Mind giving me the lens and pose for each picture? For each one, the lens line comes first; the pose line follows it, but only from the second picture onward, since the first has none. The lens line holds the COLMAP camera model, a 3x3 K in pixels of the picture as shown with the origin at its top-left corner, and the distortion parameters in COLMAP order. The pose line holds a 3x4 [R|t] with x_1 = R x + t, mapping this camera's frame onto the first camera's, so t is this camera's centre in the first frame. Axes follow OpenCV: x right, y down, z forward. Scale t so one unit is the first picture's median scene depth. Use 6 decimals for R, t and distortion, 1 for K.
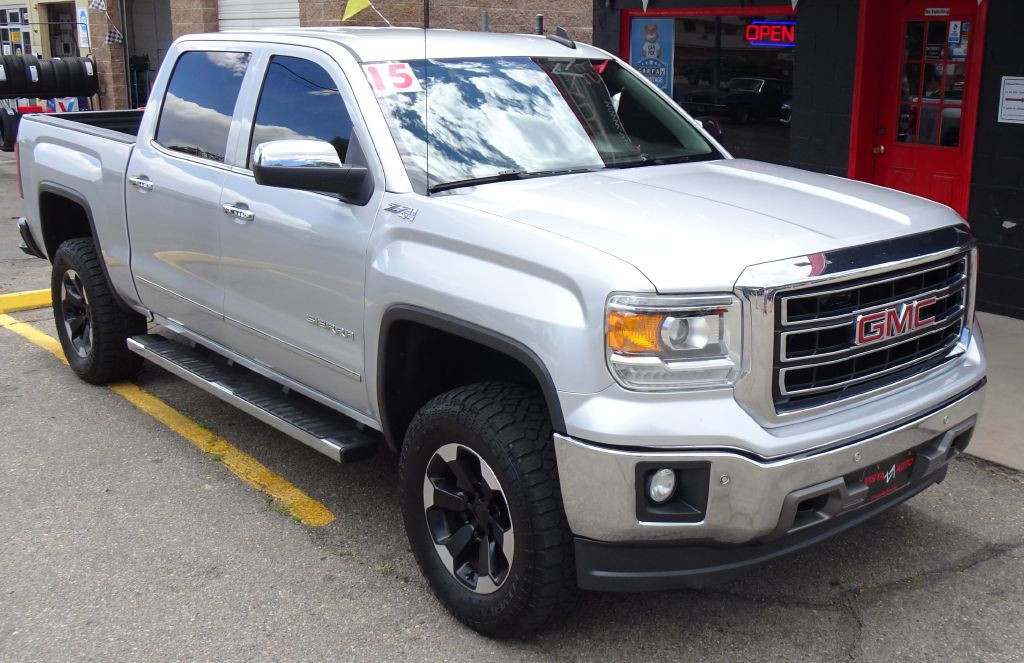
lens RADIAL K [[1129.1, 0, 600.7], [0, 1129.1, 283.1], [0, 0, 1]] dist [0.010056, 0.000000]
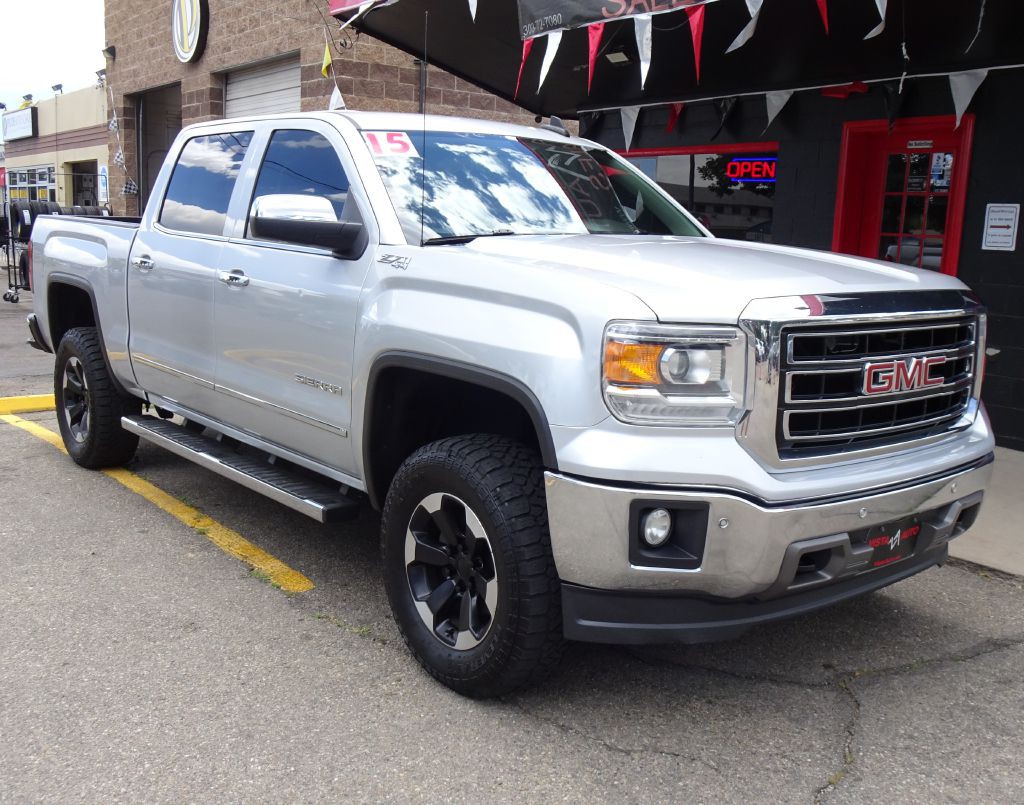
lens RADIAL K [[1067.1, 0, 509.0], [0, 1067.1, 383.8], [0, 0, 1]] dist [0.011232, 0.000000]
pose [[0.997827, 0.030840, -0.058218, -0.017203], [-0.034342, 0.997599, -0.060148, 0.094092], [0.056224, 0.062017, 0.996490, 0.072401]]
